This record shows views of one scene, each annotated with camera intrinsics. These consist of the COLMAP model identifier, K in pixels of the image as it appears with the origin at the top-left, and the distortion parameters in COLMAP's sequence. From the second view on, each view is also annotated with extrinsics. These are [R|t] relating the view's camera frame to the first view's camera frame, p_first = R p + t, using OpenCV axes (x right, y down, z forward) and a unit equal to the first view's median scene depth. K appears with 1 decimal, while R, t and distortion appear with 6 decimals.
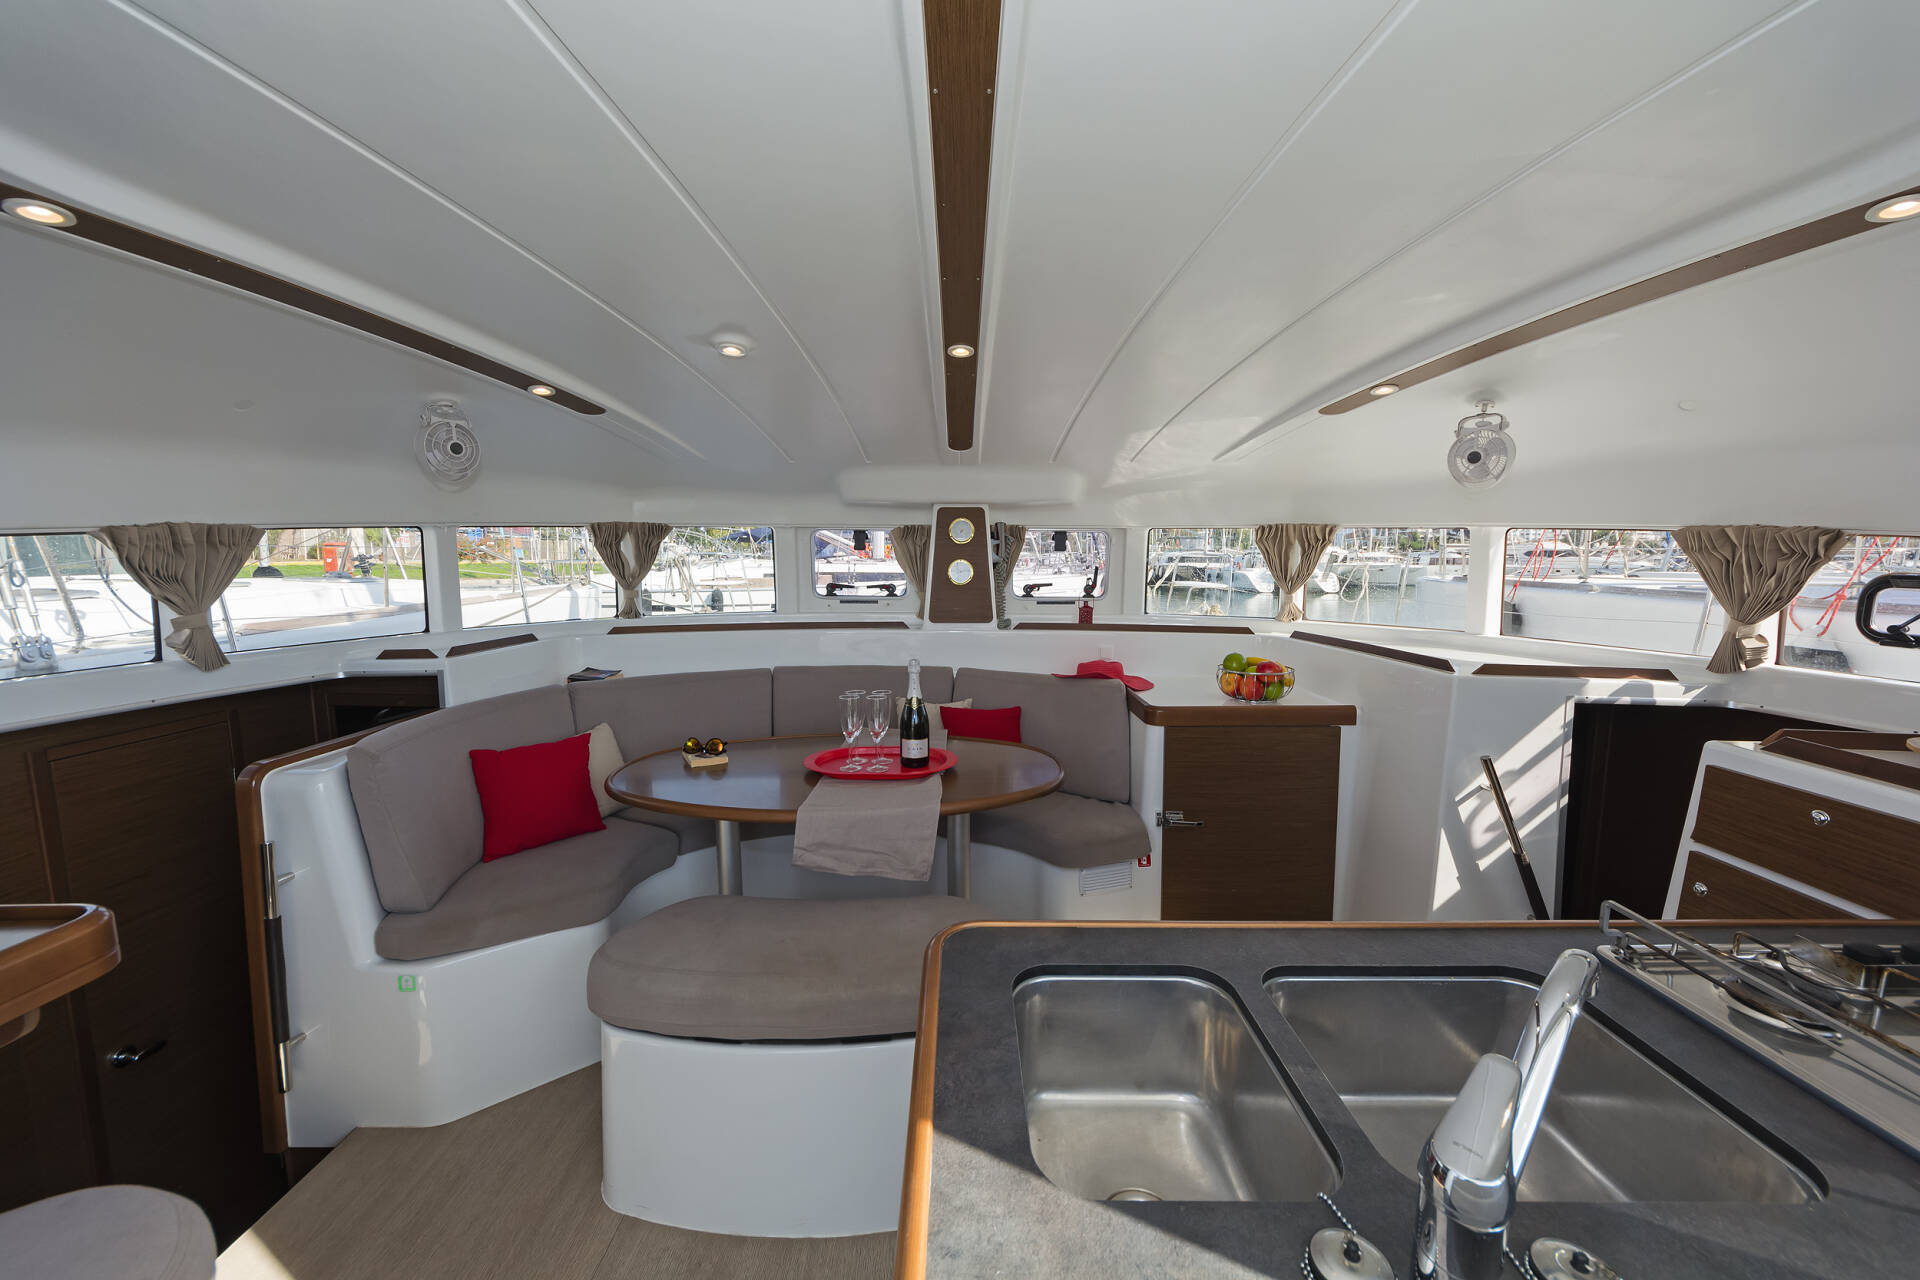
lens RADIAL K [[708.6, 0, 956.4], [0, 708.6, 646.0], [0, 0, 1]] dist [-0.007993, -0.000223]
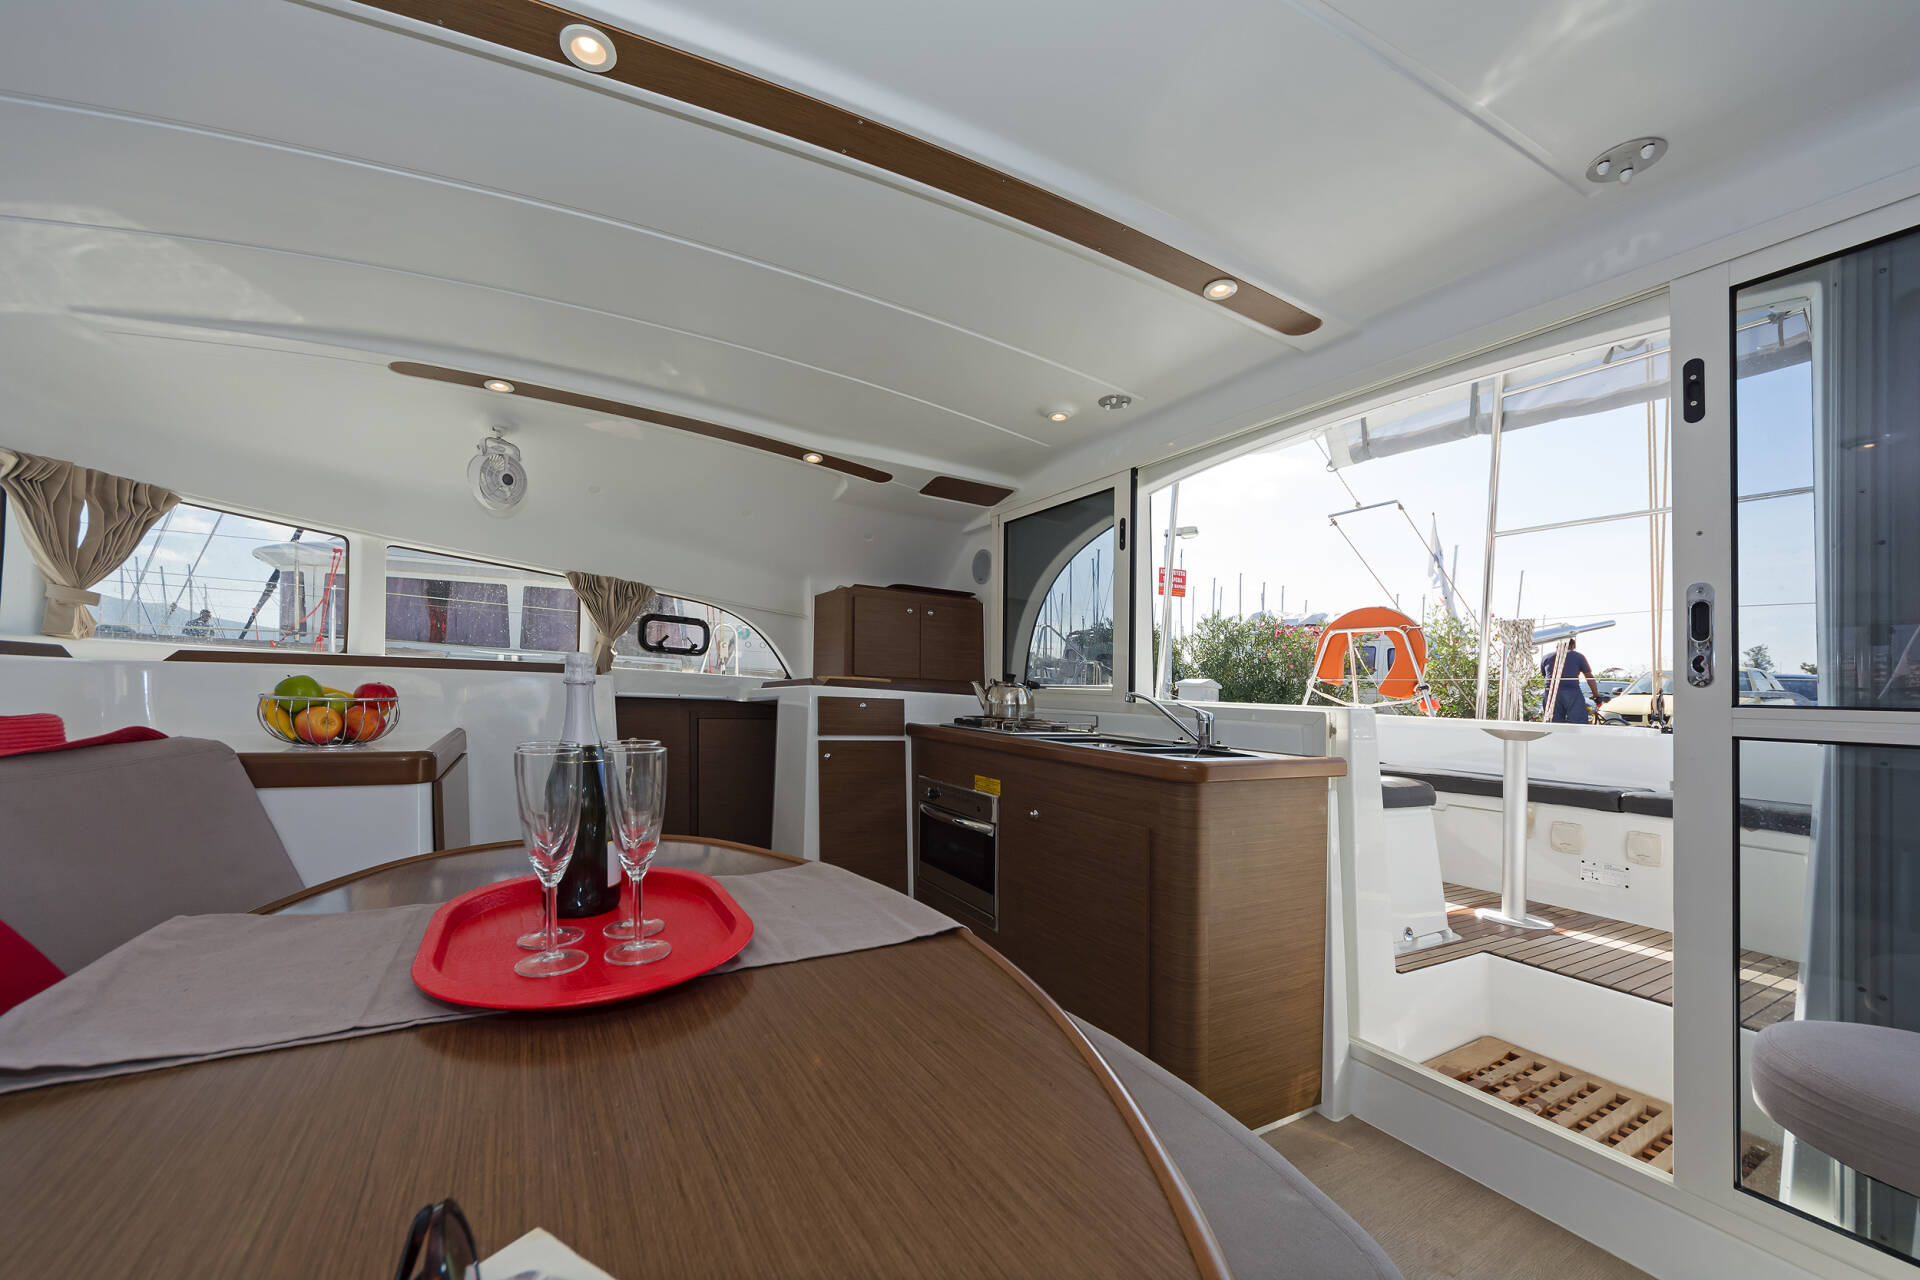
lens RADIAL K [[692.0, 0, 951.5], [0, 692.0, 674.6], [0, 0, 1]] dist [-0.001074, -0.000078]
pose [[-0.496581, -0.002334, 0.867987, -0.366608], [0.069537, 0.996675, 0.042463, 0.019779], [-0.865201, 0.081443, -0.494768, 0.694272]]
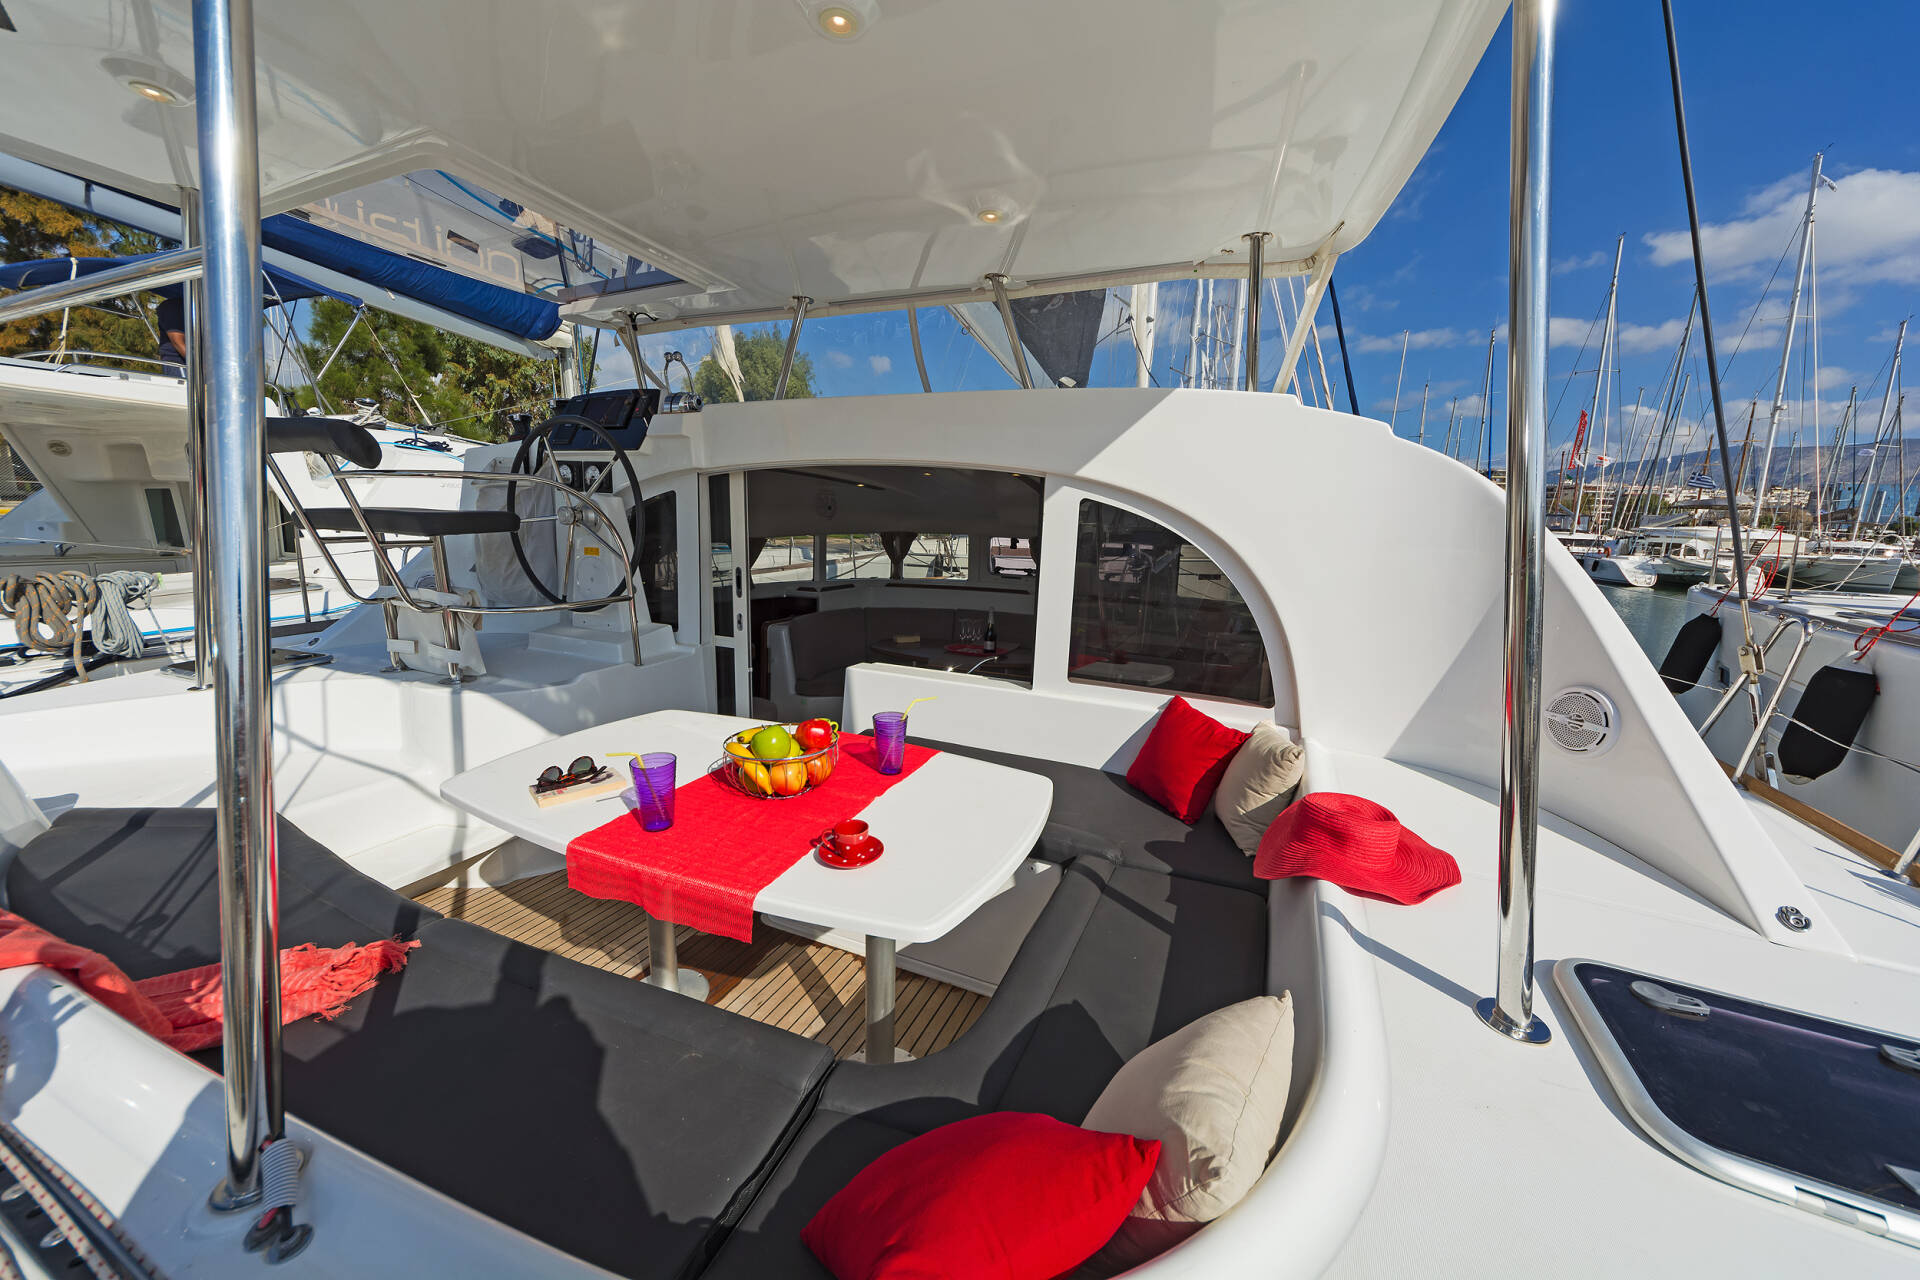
lens RADIAL K [[708.6, 0, 956.4], [0, 708.6, 646.0], [0, 0, 1]] dist [-0.007993, -0.000223]
pose [[0.910956, 0.100804, -0.399996, 0.544457], [-0.079507, 0.994406, 0.069533, -0.003072], [0.404768, -0.031539, 0.913875, -0.814951]]
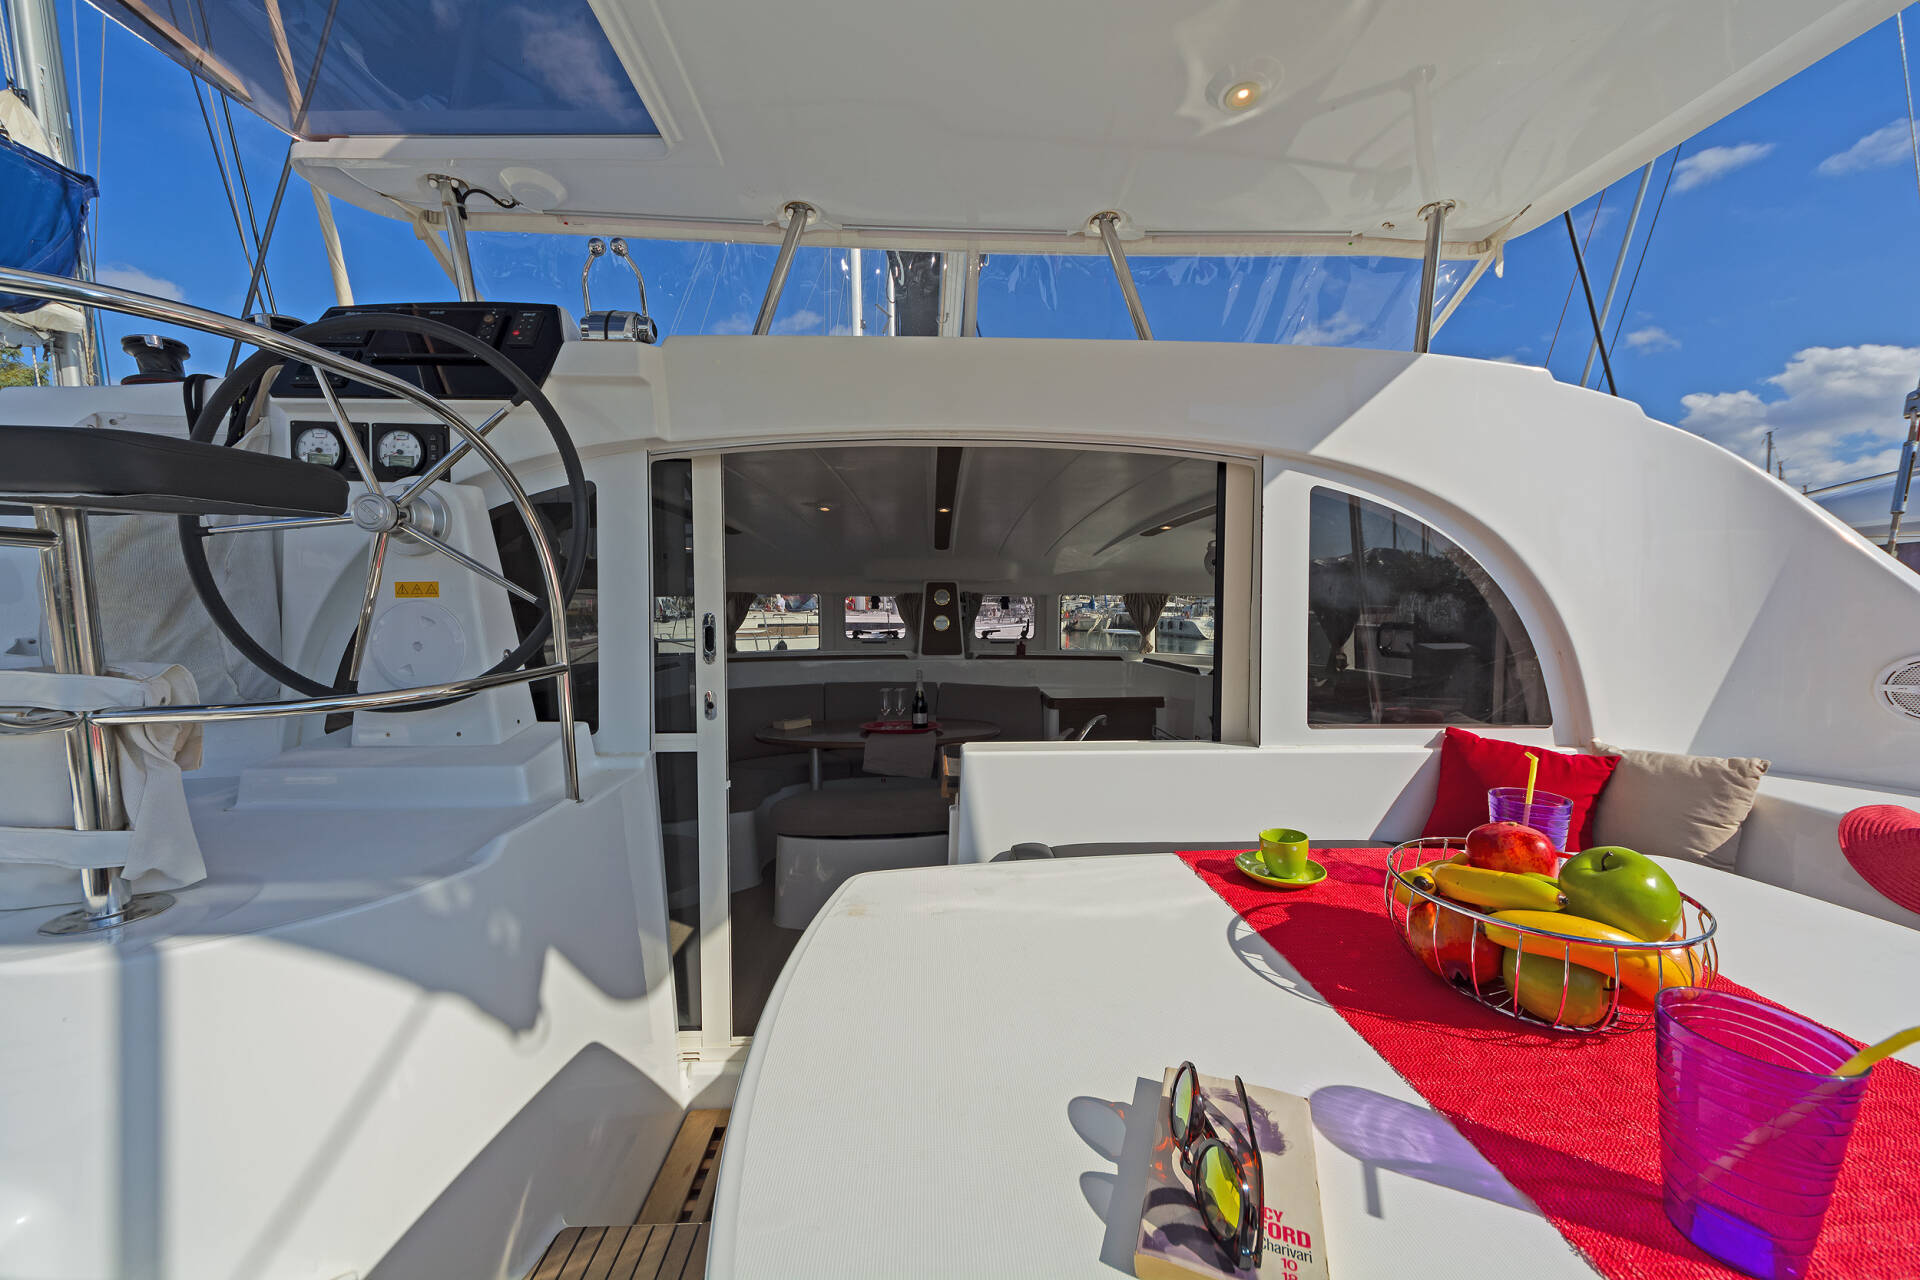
lens RADIAL K [[698.9, 0, 960.0], [0, 698.9, 640.0], [0, 0, 1]] dist [-0.002050, -0.000172]
pose [[0.998877, -0.004282, 0.047191, -0.028105], [0.007873, 0.997063, -0.076185, 0.056317], [-0.046726, 0.076471, 0.995976, -0.592271]]
